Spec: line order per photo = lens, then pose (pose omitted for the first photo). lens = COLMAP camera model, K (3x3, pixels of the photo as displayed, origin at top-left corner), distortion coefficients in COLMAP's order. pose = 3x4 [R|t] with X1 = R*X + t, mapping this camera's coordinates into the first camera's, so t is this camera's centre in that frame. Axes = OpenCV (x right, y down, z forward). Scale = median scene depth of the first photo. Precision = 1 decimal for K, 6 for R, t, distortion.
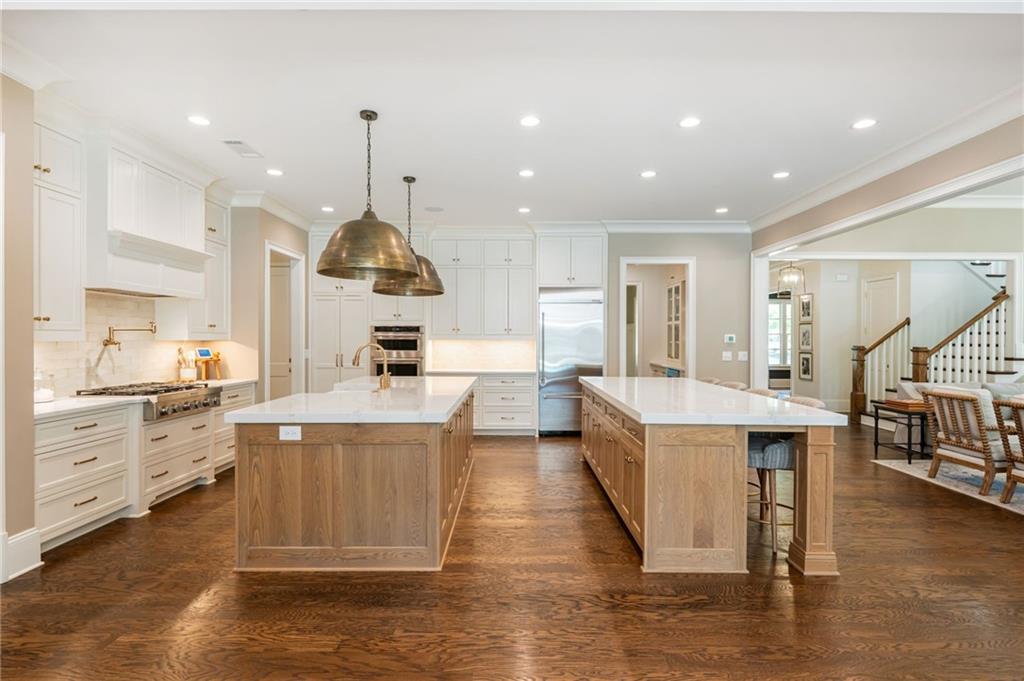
lens RADIAL K [[508.5, 0, 514.4], [0, 508.5, 335.8], [0, 0, 1]] dist [0.002192, -0.000360]
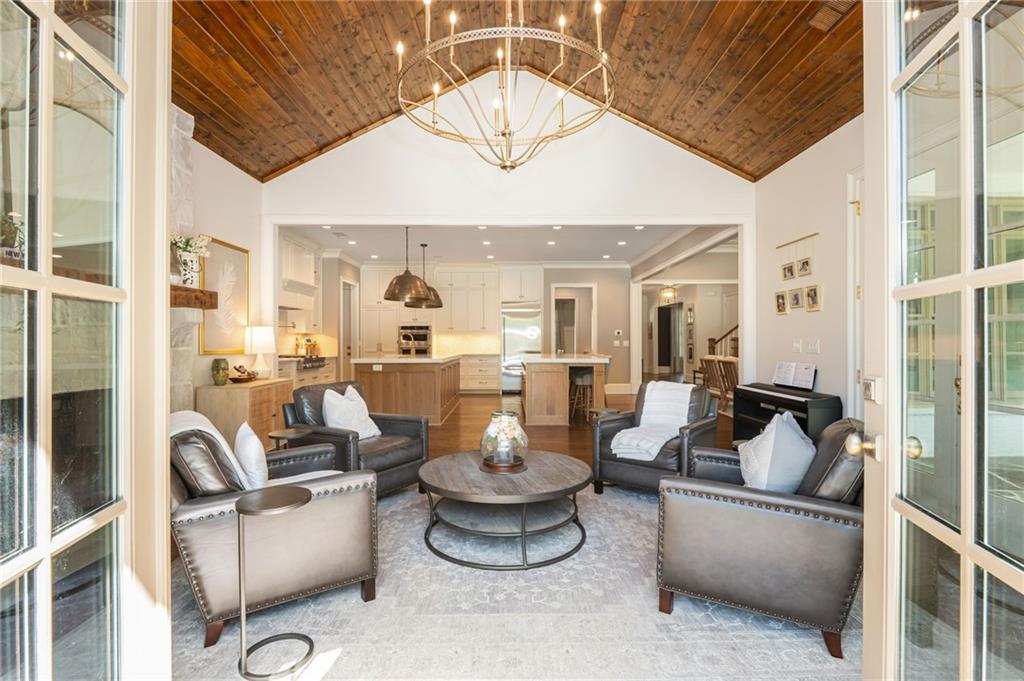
lens RADIAL K [[508.5, 0, 512.1], [0, 508.5, 340.6], [0, 0, 1]] dist [0.002192, -0.000360]
pose [[0.999951, -0.003129, -0.009410, 0.119954], [0.003112, 0.999993, -0.001843, 0.039388], [0.009416, 0.001814, 0.999954, -0.773734]]
